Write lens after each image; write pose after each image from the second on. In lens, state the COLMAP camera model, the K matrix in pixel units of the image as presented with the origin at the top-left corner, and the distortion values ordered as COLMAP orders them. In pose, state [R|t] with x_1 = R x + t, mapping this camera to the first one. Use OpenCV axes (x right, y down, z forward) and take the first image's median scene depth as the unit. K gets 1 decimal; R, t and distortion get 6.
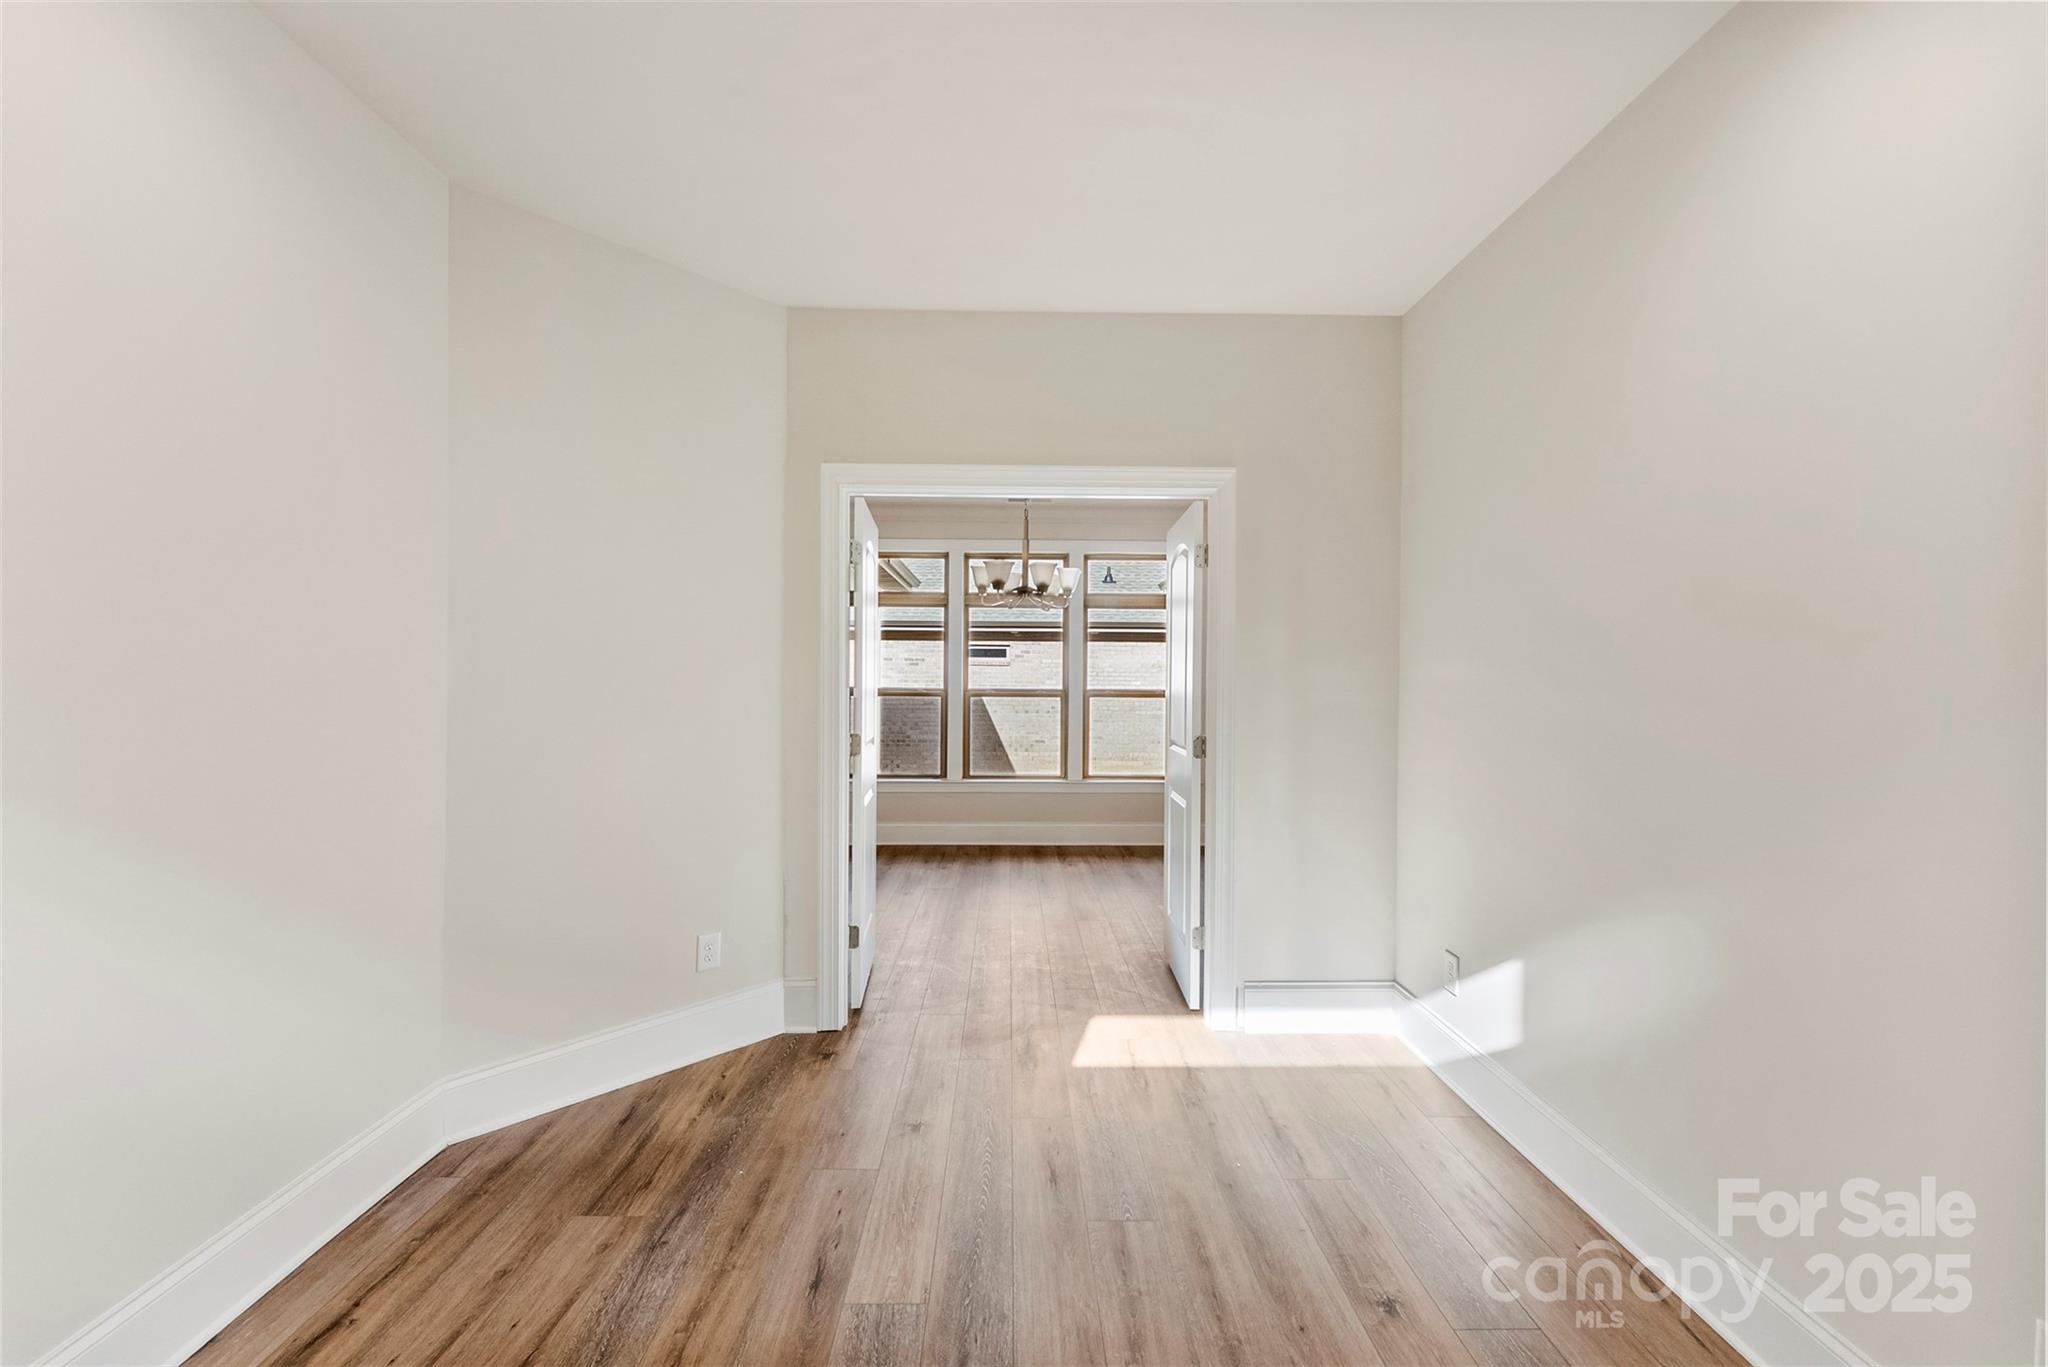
lens RADIAL K [[833.2, 0, 1023.4], [0, 833.2, 681.7], [0, 0, 1]] dist [-0.000607, 0.000094]
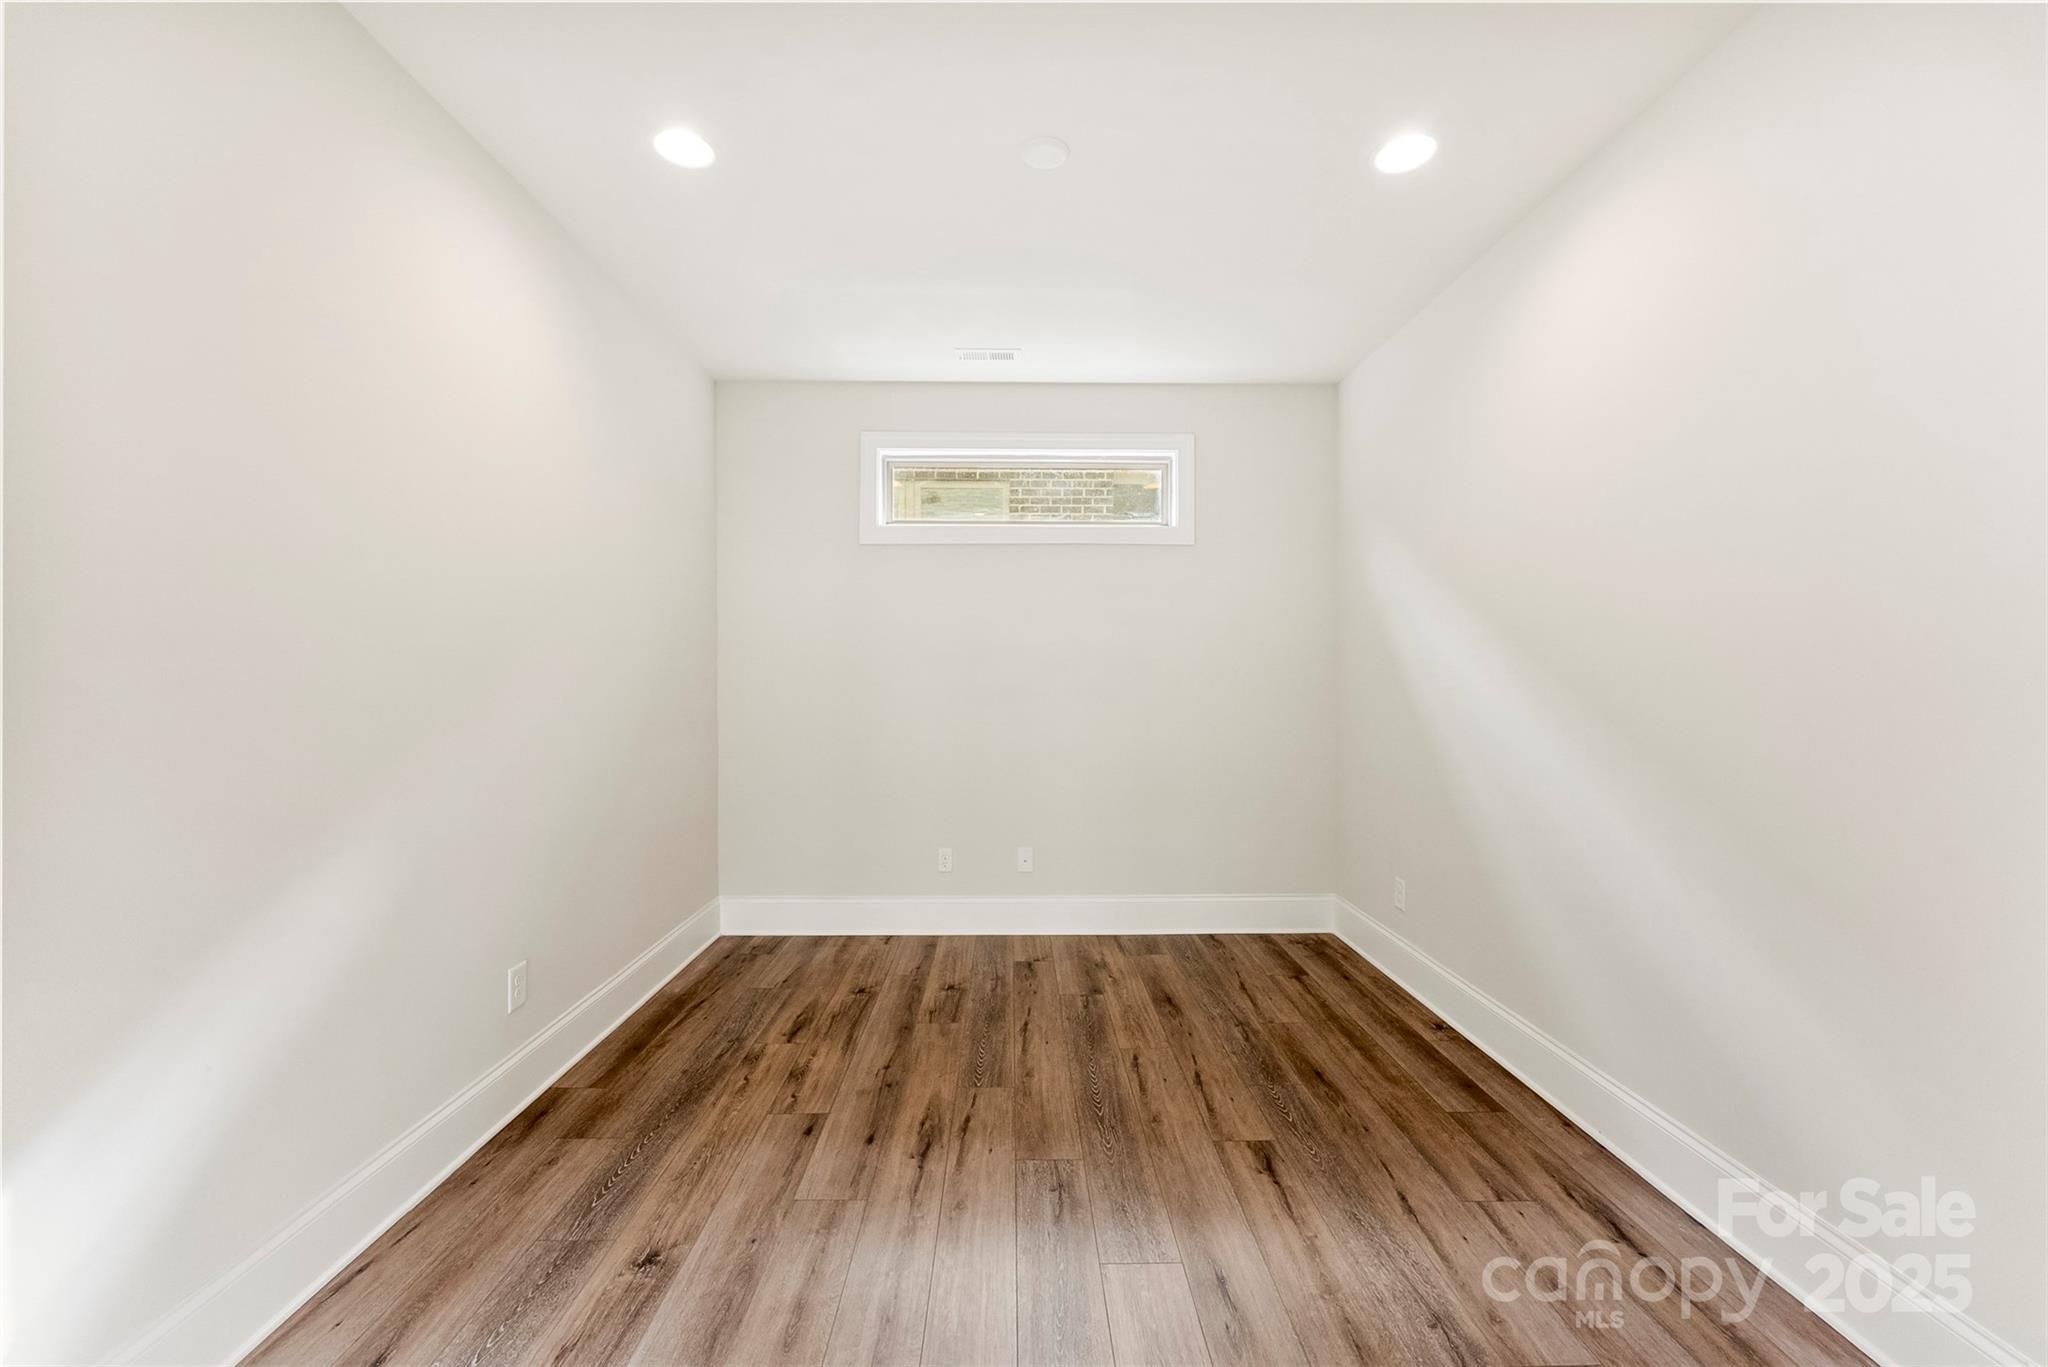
lens RADIAL K [[833.2, 0, 1024.3], [0, 833.2, 679.1], [0, 0, 1]] dist [-0.000607, 0.000094]
pose [[-0.999950, -0.009854, -0.001450, -0.013672], [-0.009864, 0.999926, 0.007069, 0.022815], [0.001380, 0.007083, -0.999974, 1.985184]]
